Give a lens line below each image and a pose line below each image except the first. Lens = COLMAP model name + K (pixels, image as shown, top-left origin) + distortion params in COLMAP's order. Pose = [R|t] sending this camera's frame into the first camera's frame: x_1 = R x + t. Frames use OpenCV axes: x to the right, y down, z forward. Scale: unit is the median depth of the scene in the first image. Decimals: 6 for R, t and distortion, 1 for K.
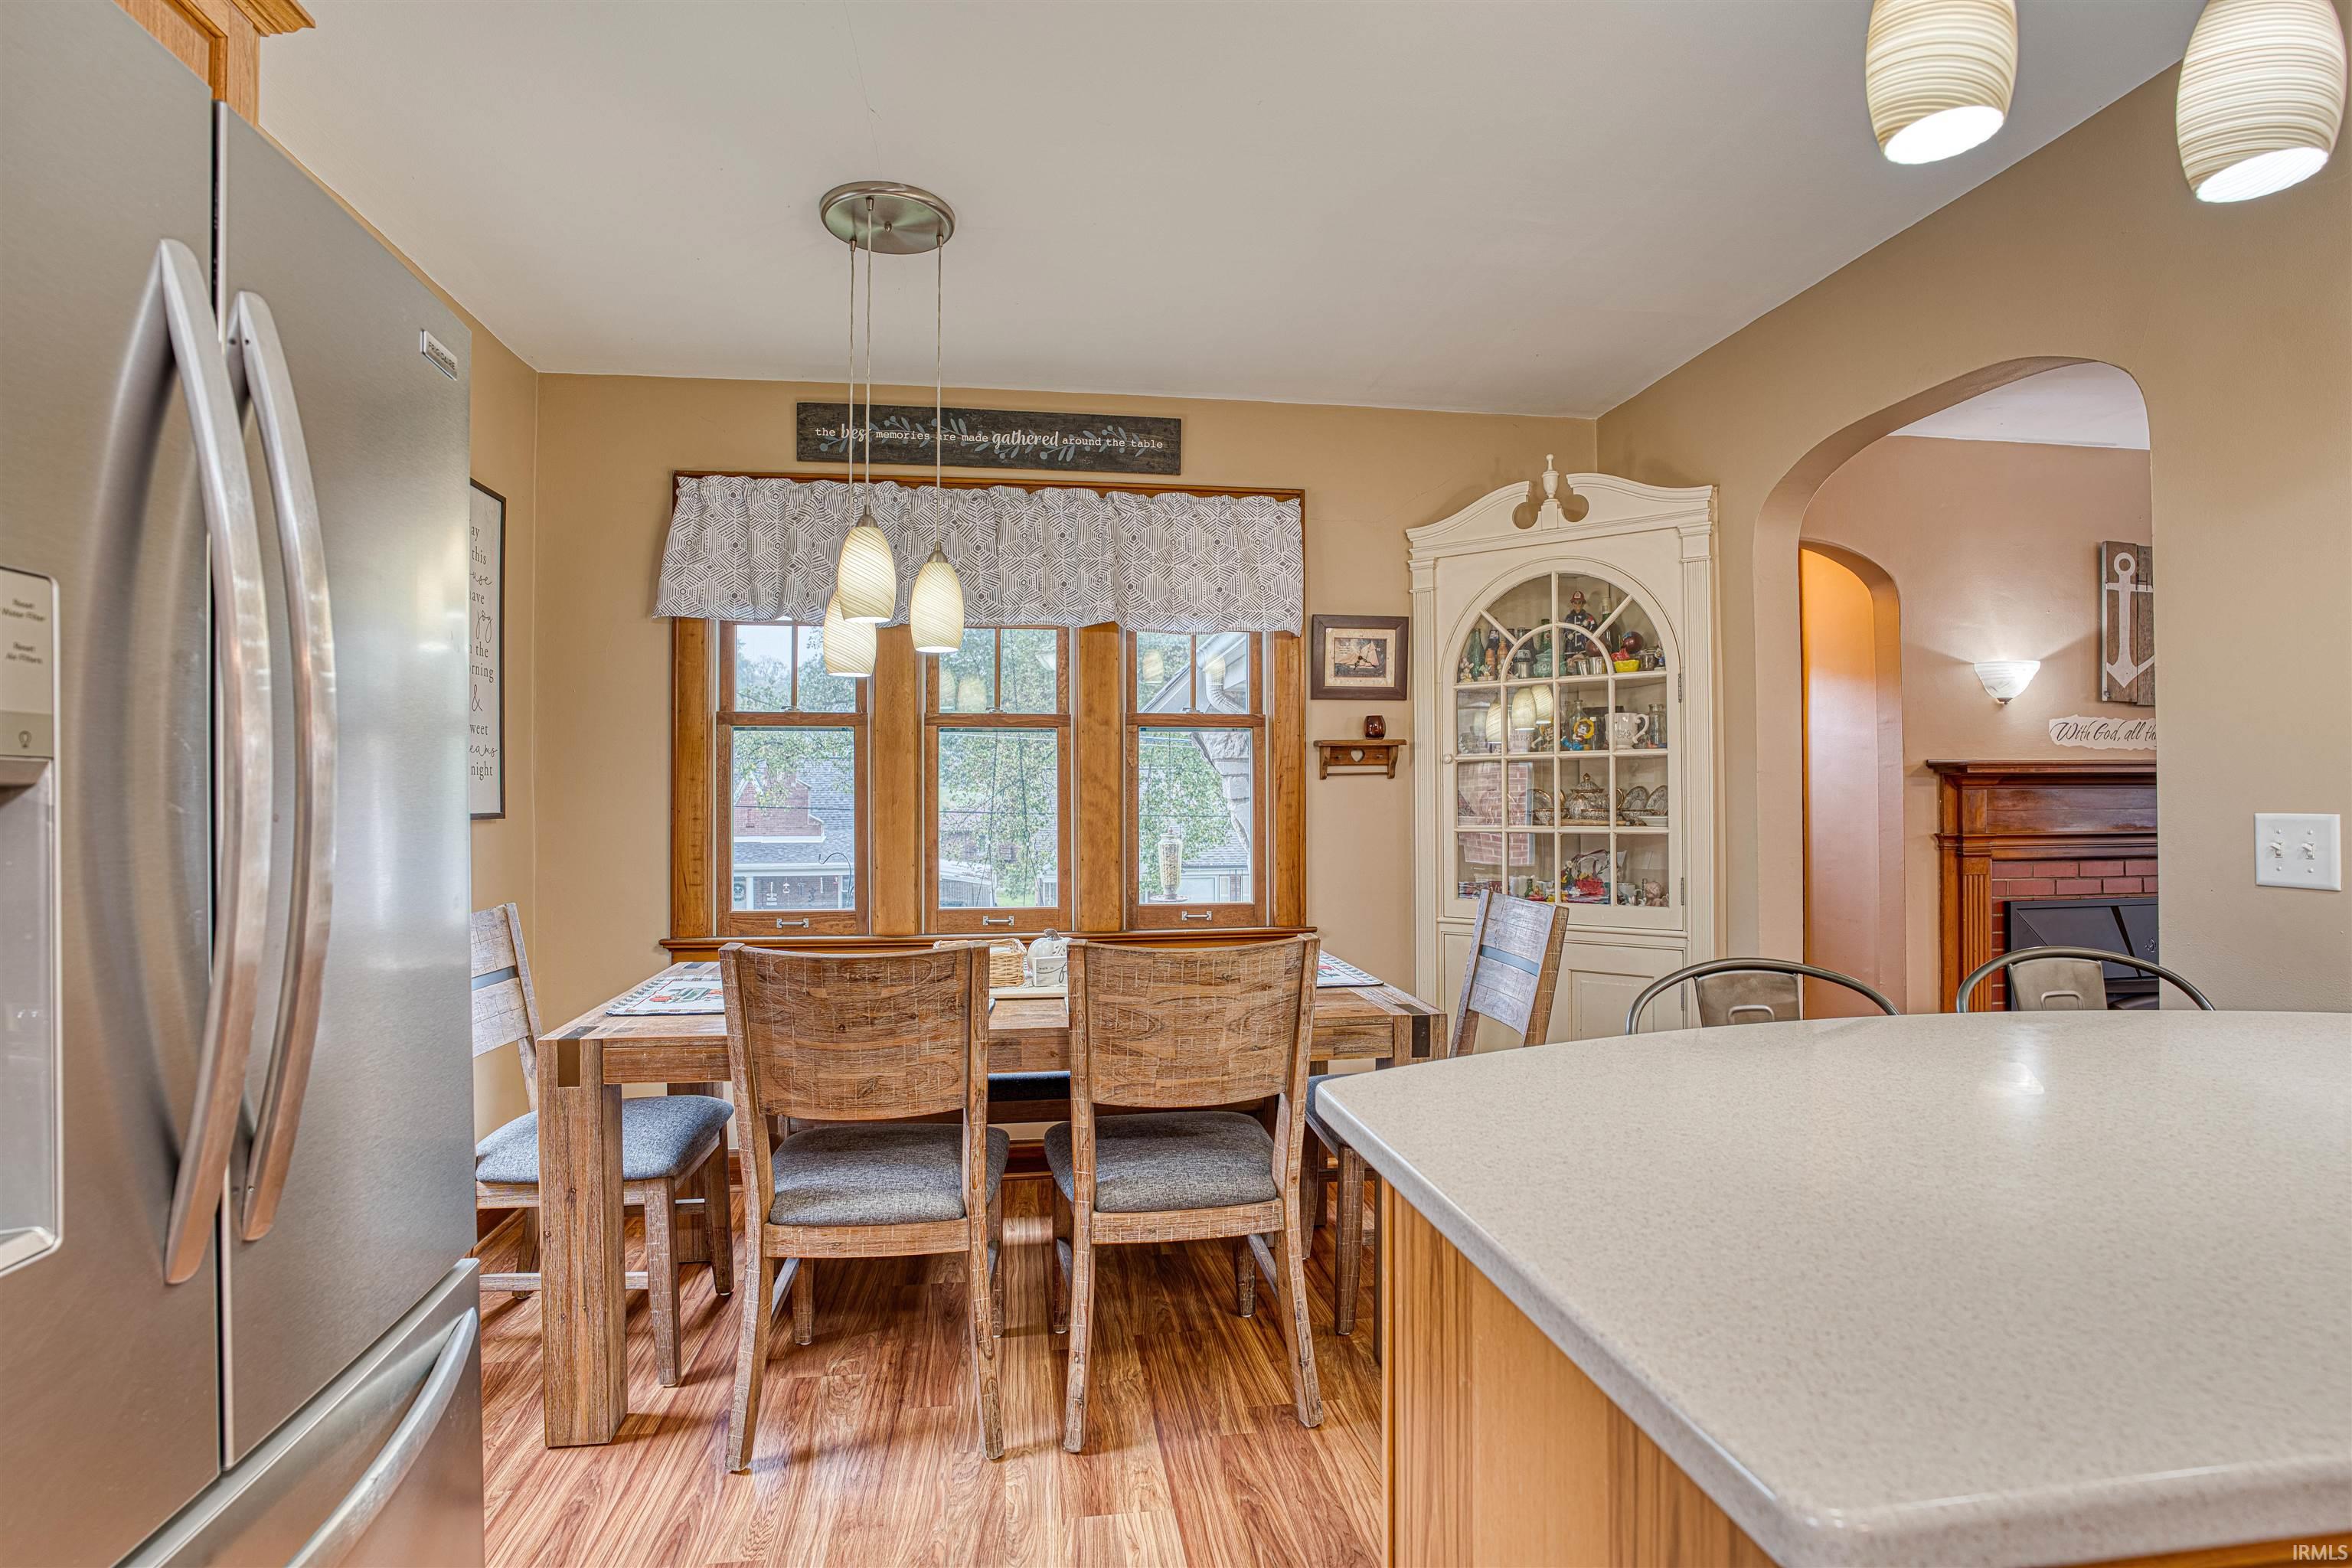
lens RADIAL K [[1161.1, 0, 1176.5], [0, 1161.1, 780.0], [0, 0, 1]] dist [-0.070414, 0.029873]
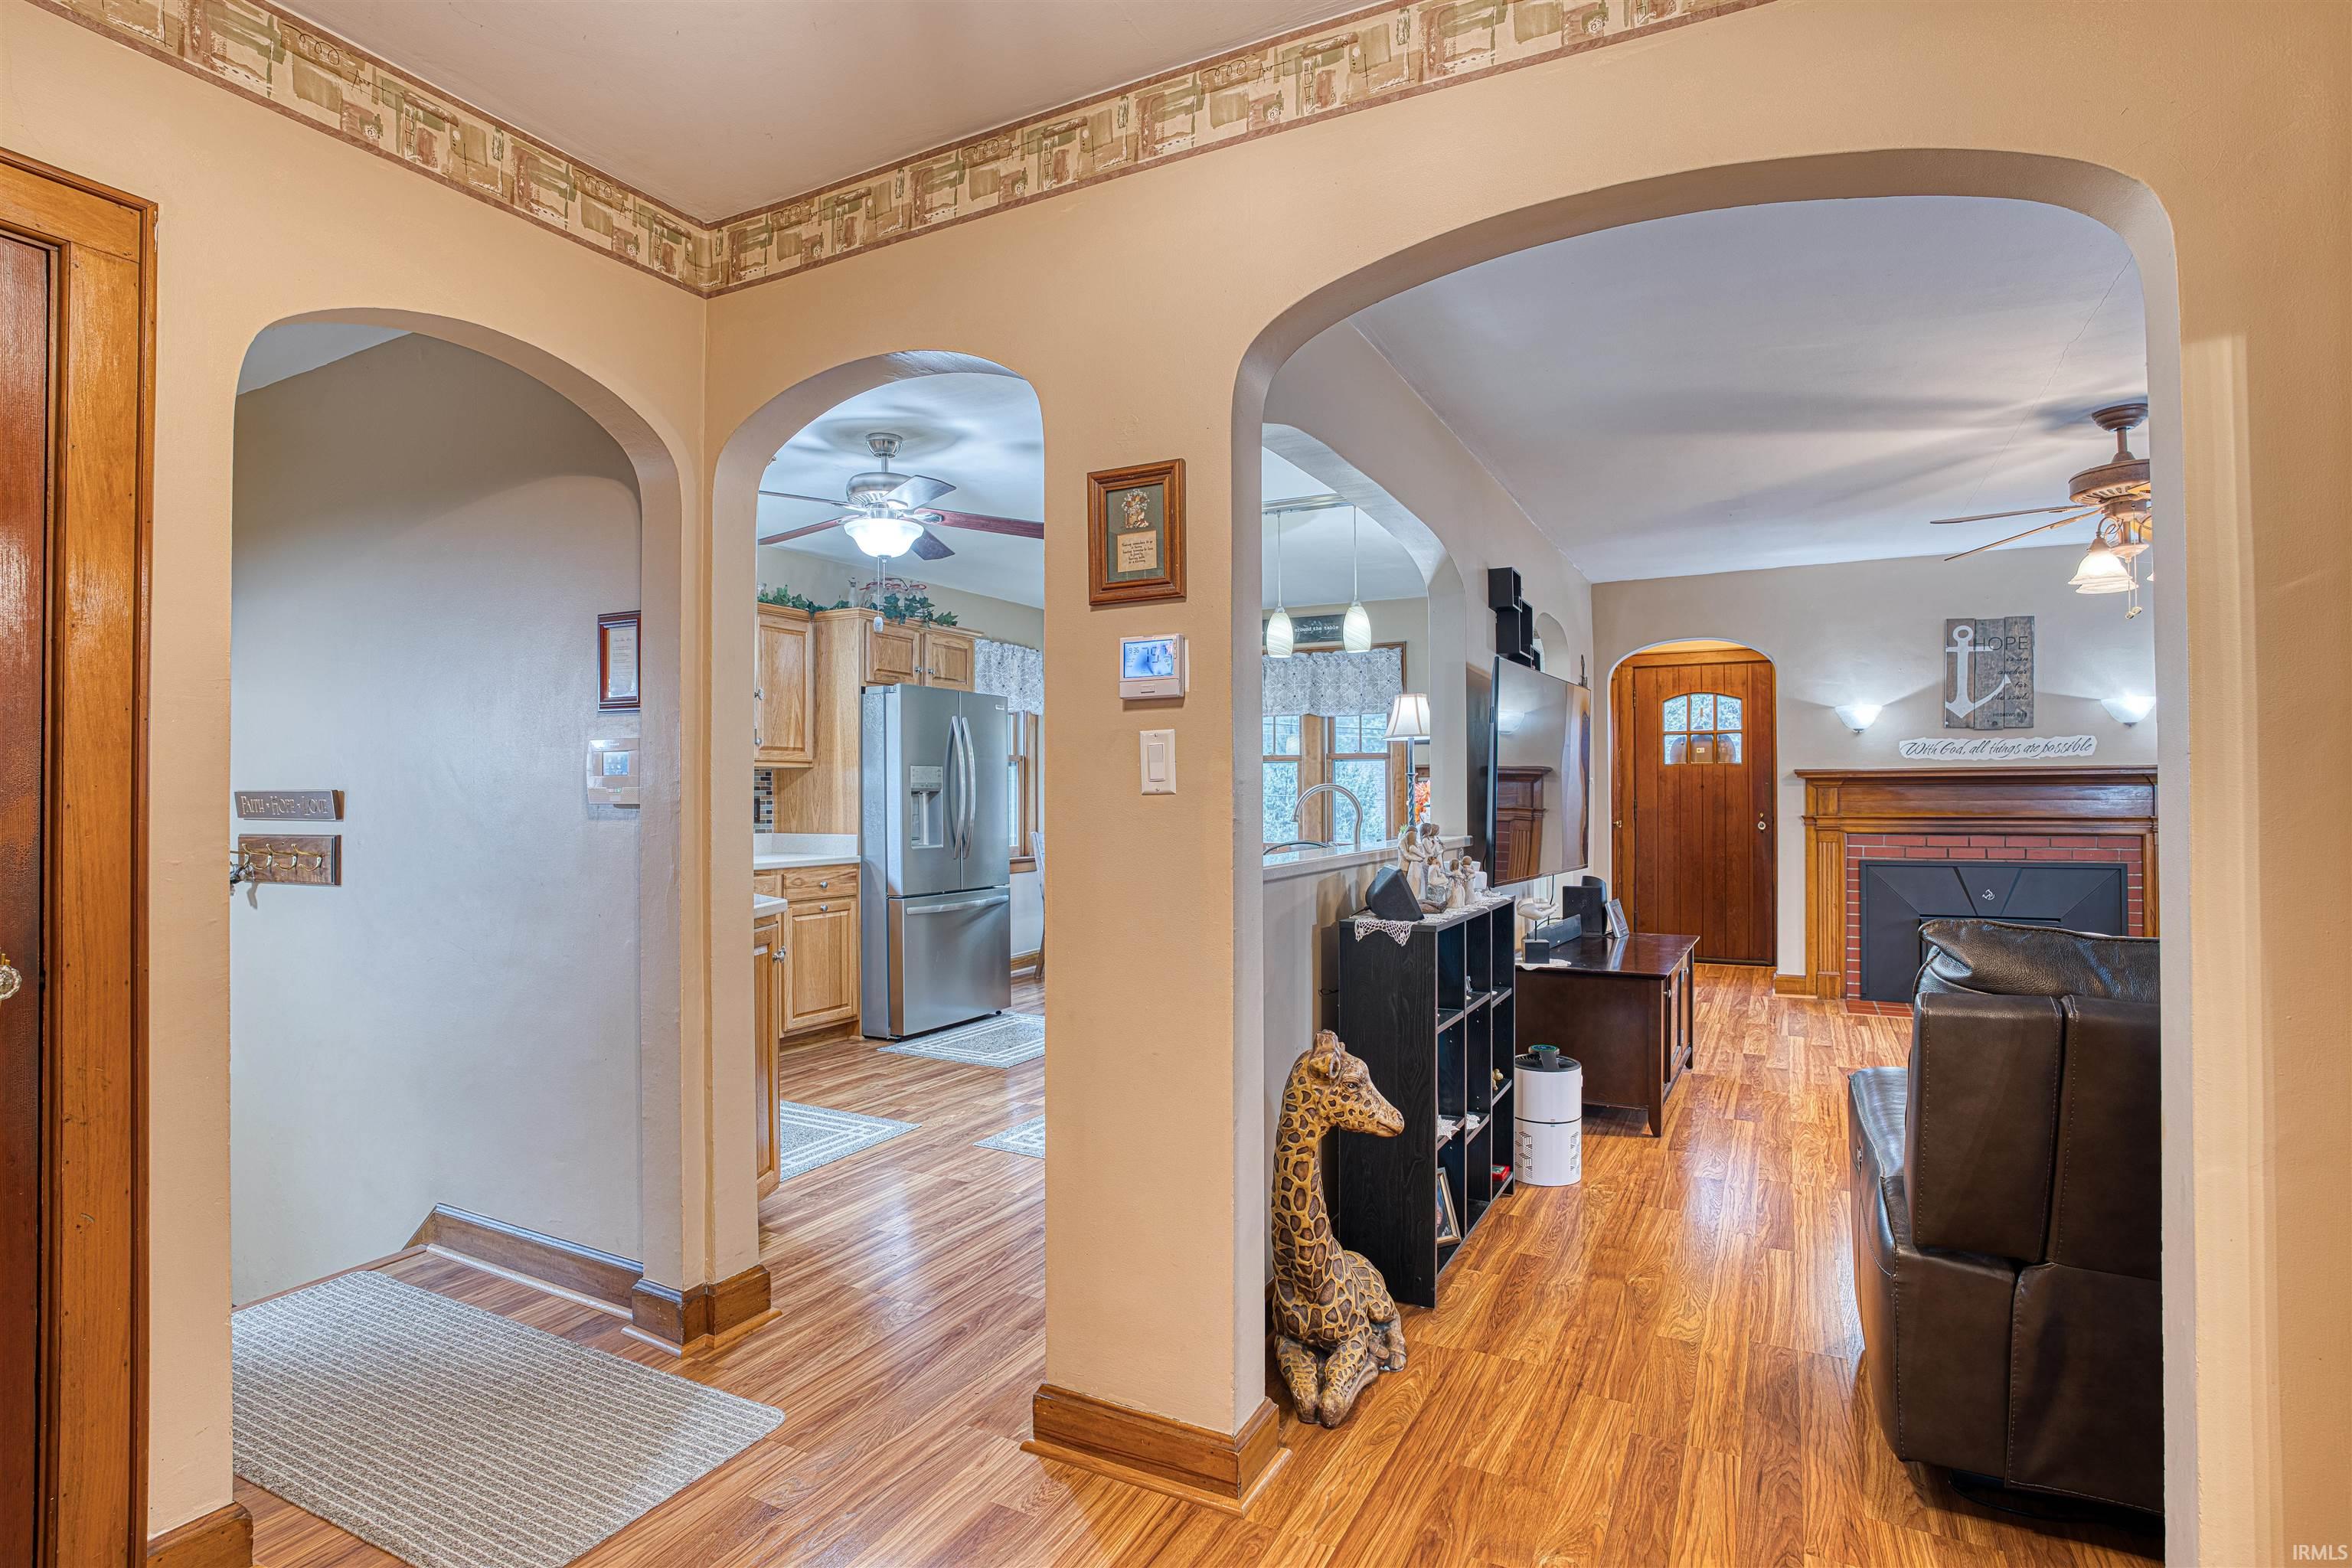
lens RADIAL K [[1136.9, 0, 1176.5], [0, 1136.9, 779.7], [0, 0, 1]] dist [-0.070608, 0.030176]
pose [[0.811597, -0.006594, -0.584180, 1.008792], [0.008582, 0.999963, 0.000635, -0.013478], [0.584154, -0.005529, 0.811624, -0.912856]]
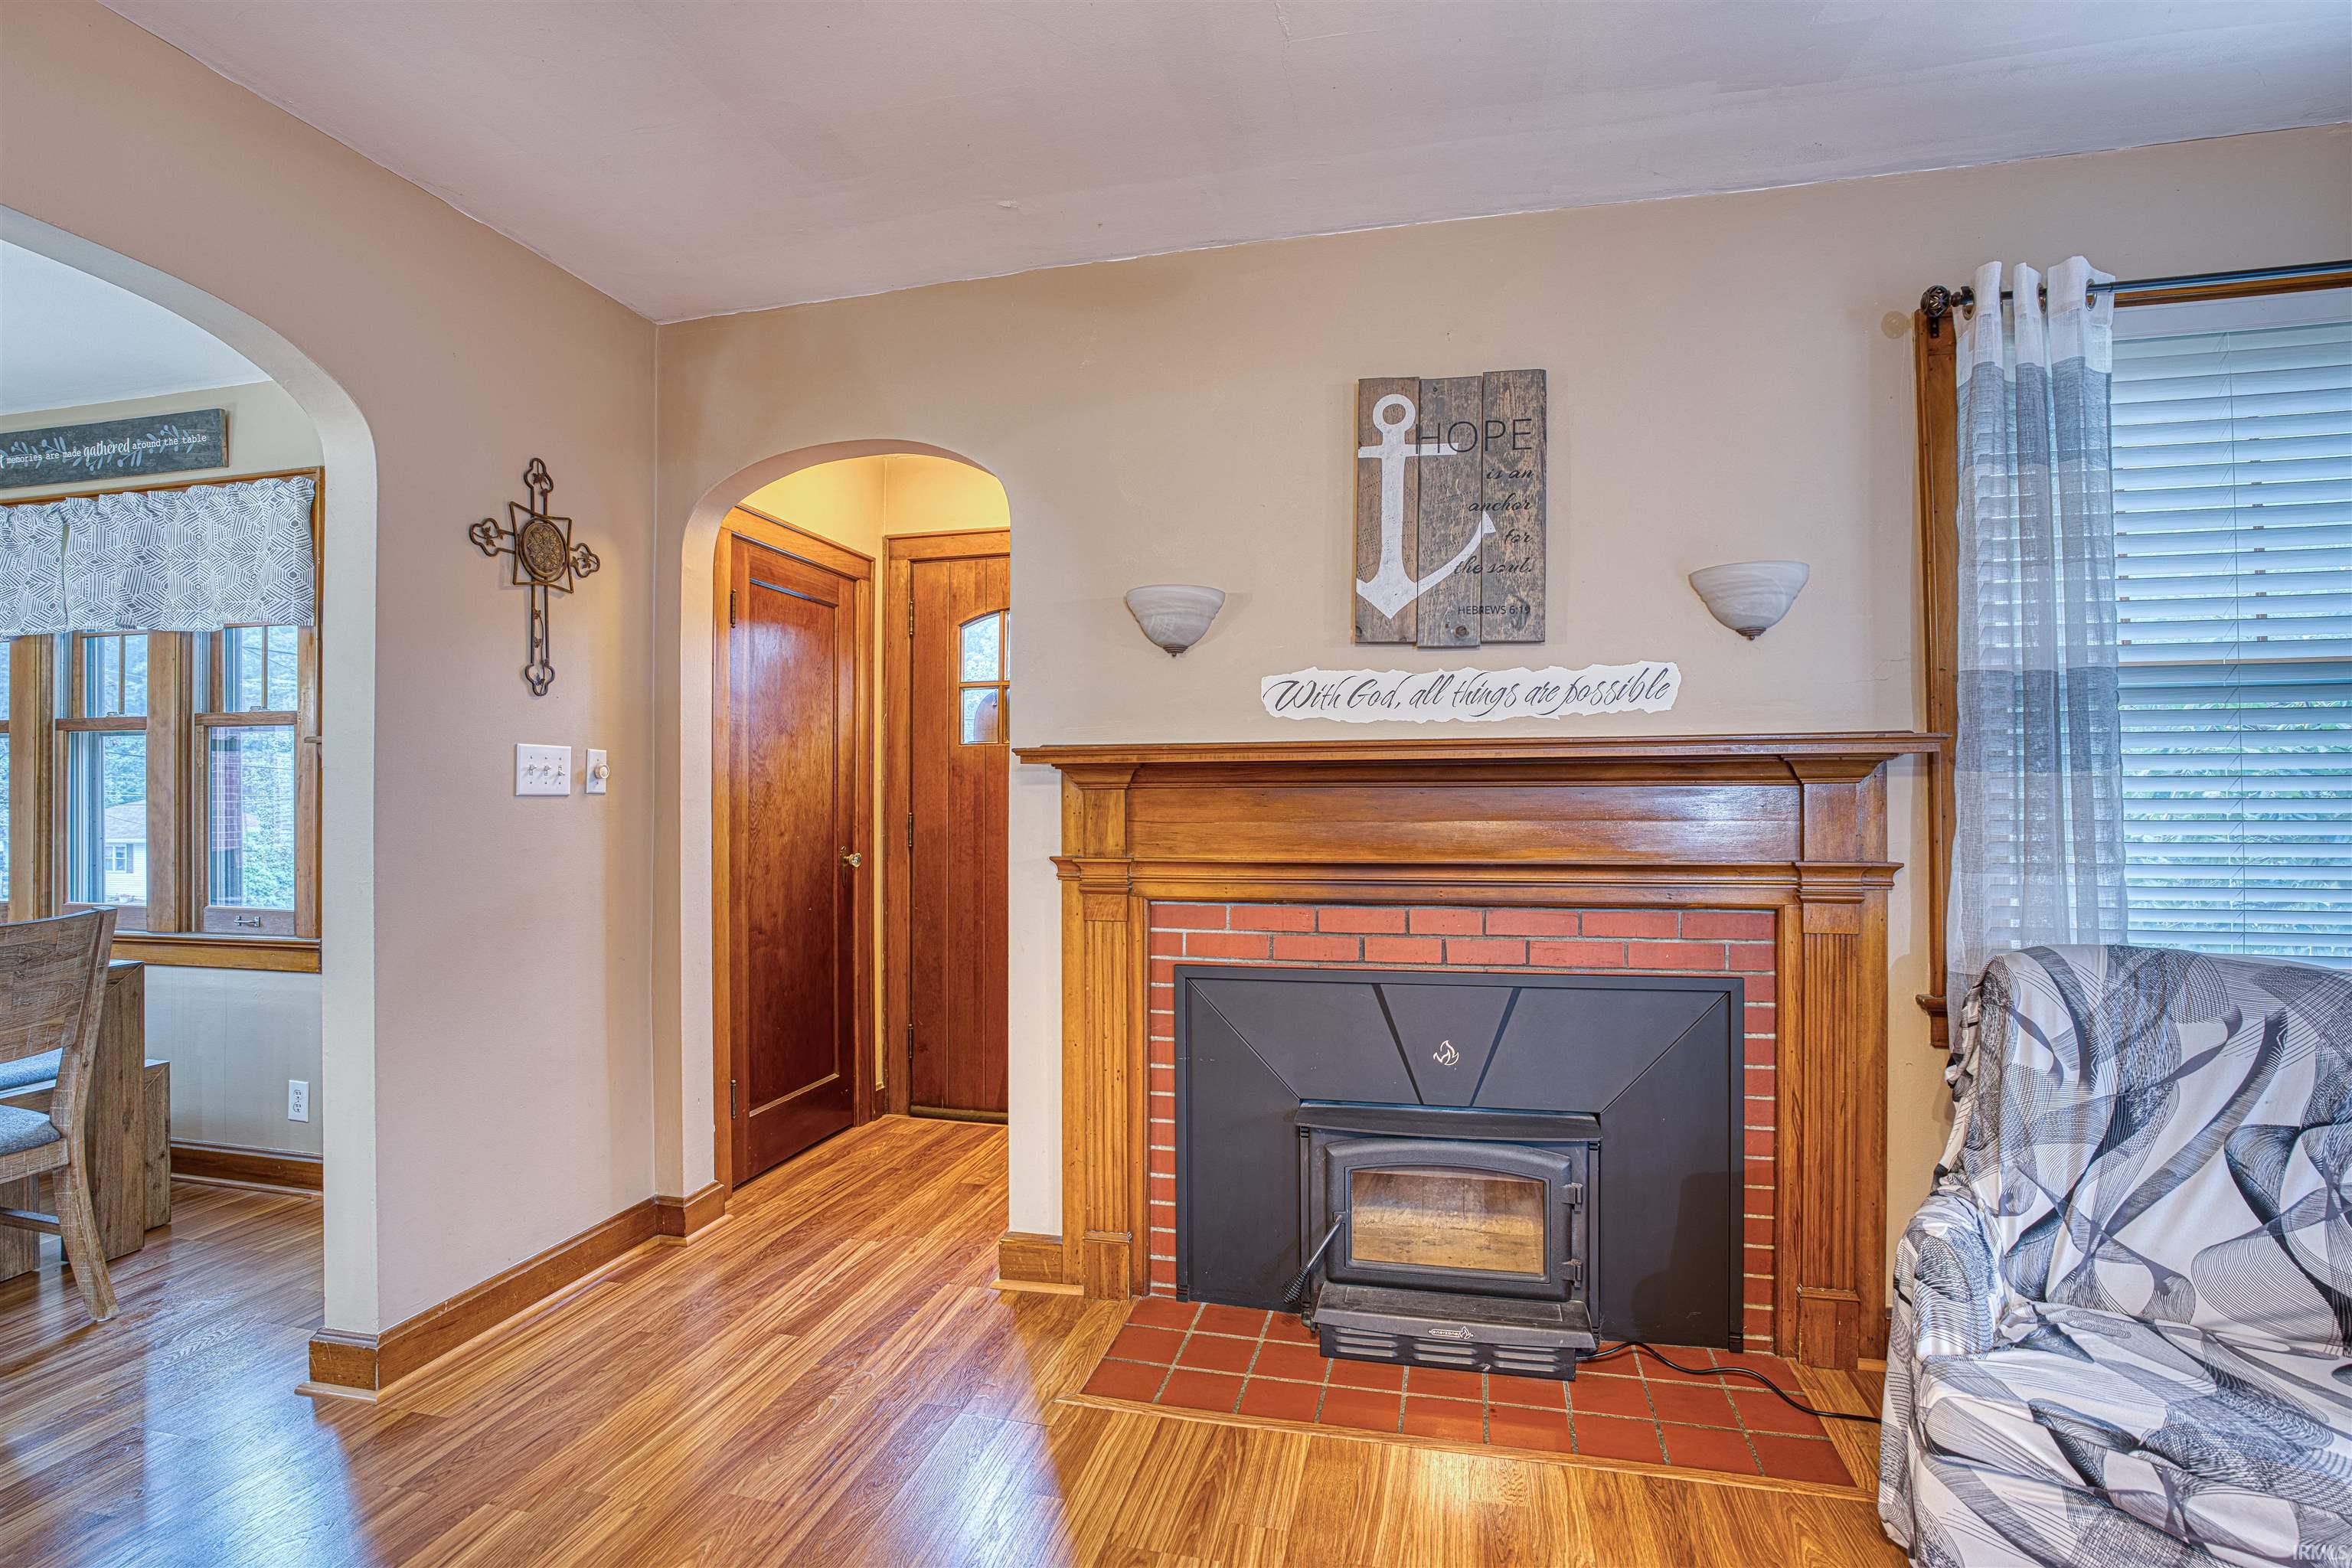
lens RADIAL K [[1154.2, 0, 1175.1], [0, 1154.2, 777.3], [0, 0, 1]] dist [-0.065973, 0.025806]
pose [[0.926793, -0.007081, -0.375505, 1.141954], [0.005284, 0.999969, -0.005816, 0.006088], [0.375535, 0.003406, 0.926802, 0.458193]]
